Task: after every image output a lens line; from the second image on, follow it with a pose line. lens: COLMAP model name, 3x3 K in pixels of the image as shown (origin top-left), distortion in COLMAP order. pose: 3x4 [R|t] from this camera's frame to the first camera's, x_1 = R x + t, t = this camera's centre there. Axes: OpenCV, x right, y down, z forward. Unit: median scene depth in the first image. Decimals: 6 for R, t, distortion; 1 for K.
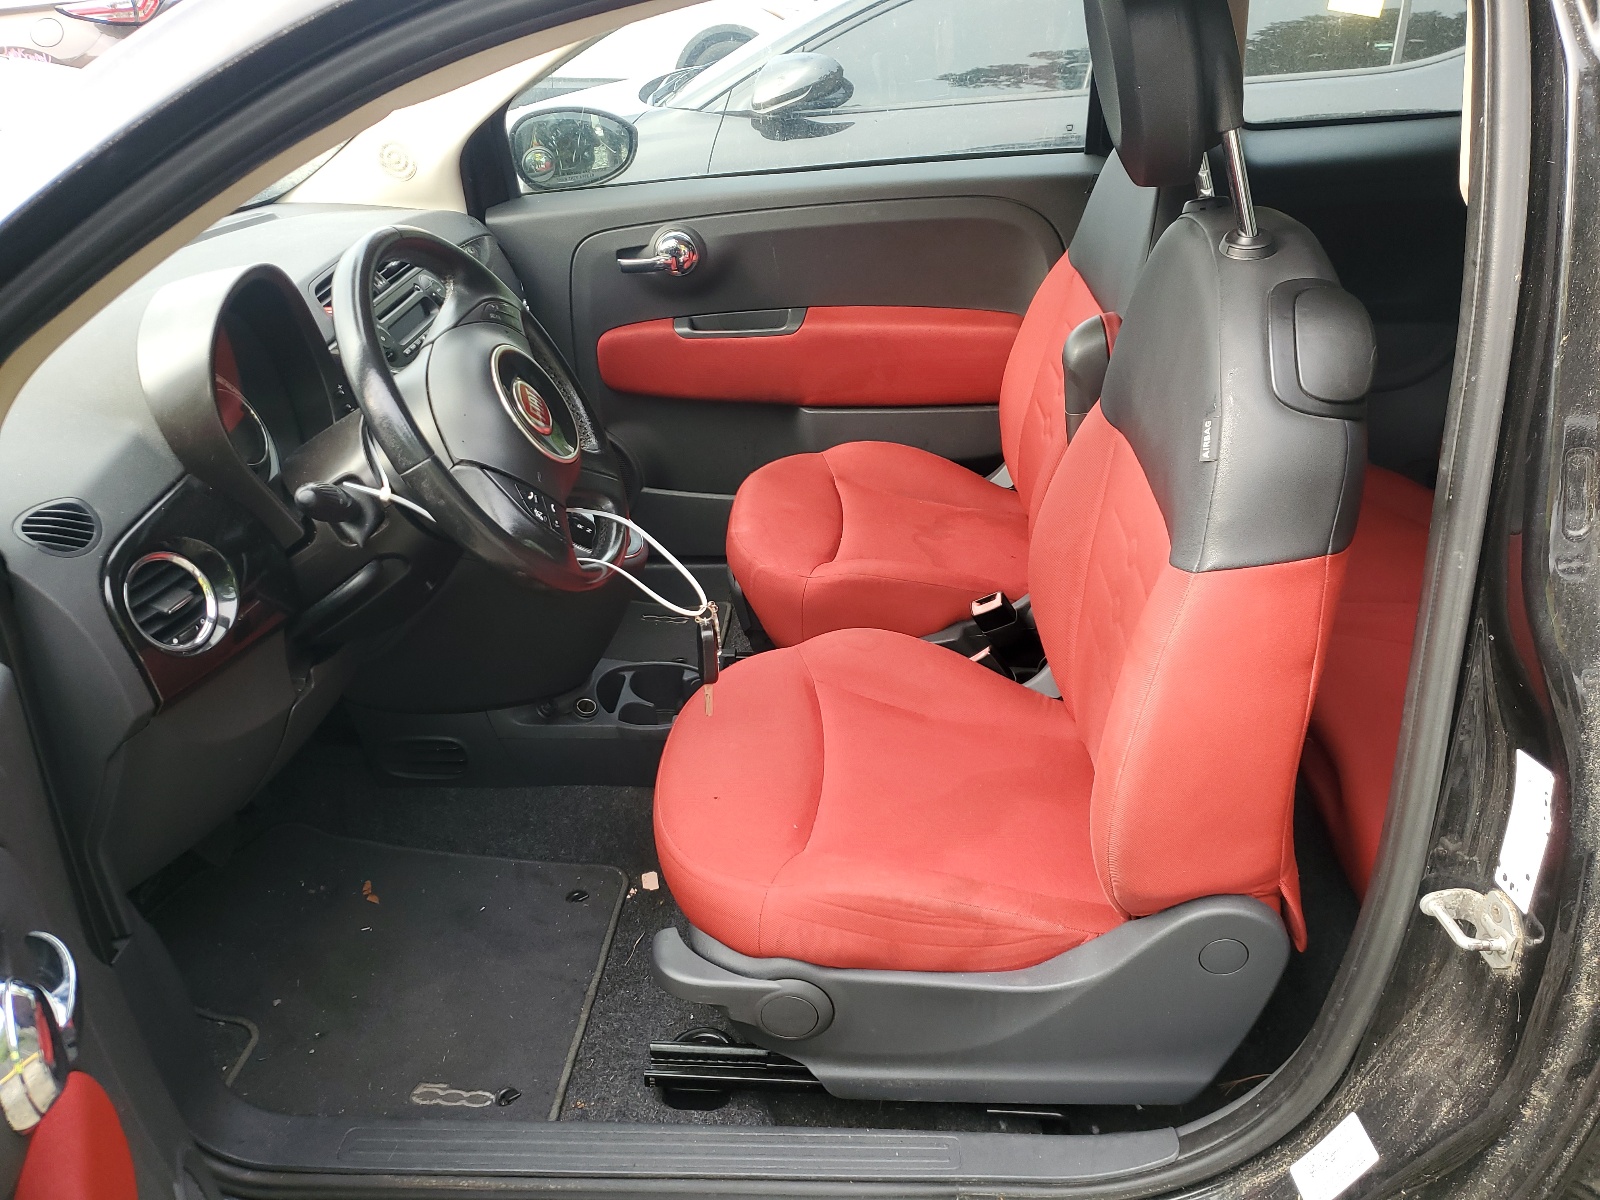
lens RADIAL K [[1329.4, 0, 829.3], [0, 1329.4, 599.1], [0, 0, 1]] dist [0.058991, -0.004108]
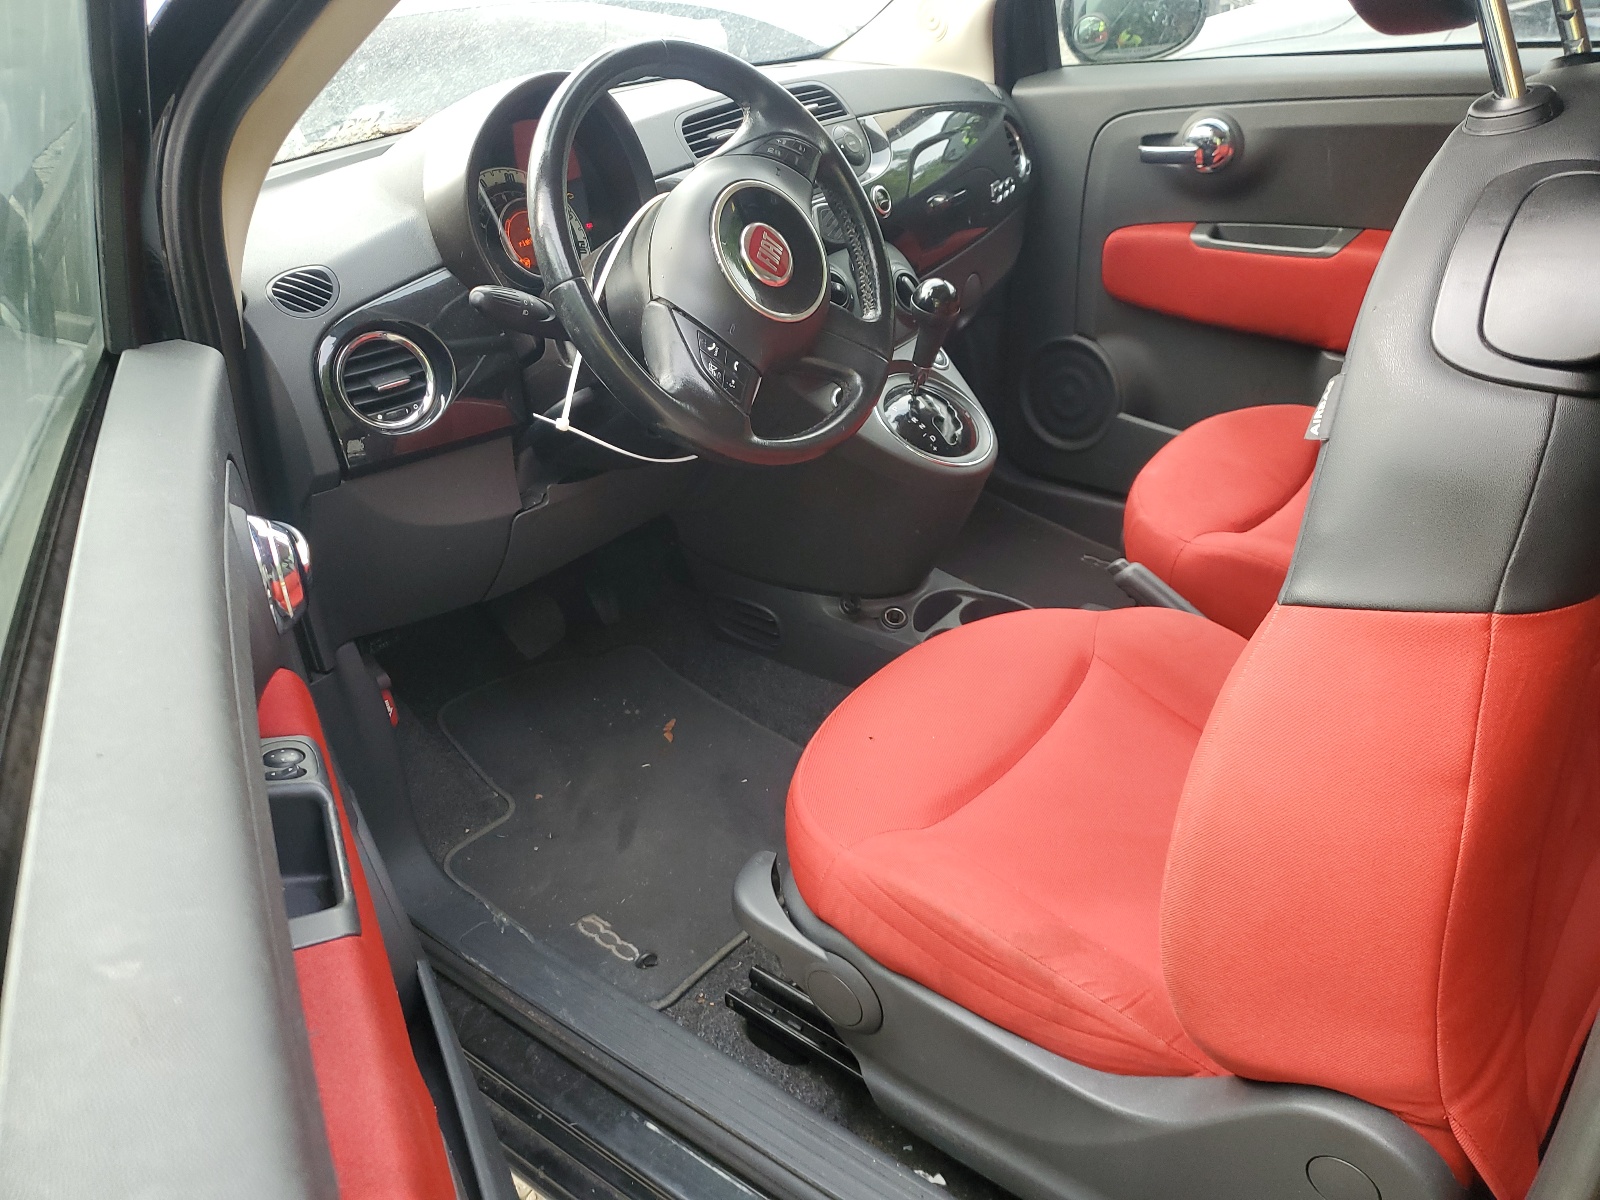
lens RADIAL K [[1329.4, 0, 829.3], [0, 1329.4, 599.1], [0, 0, 1]] dist [0.058991, -0.004108]
pose [[0.814390, 0.265733, -0.515901, 0.303754], [-0.241624, 0.963545, 0.114886, -0.029823], [0.527623, 0.031092, 0.848909, 0.229920]]
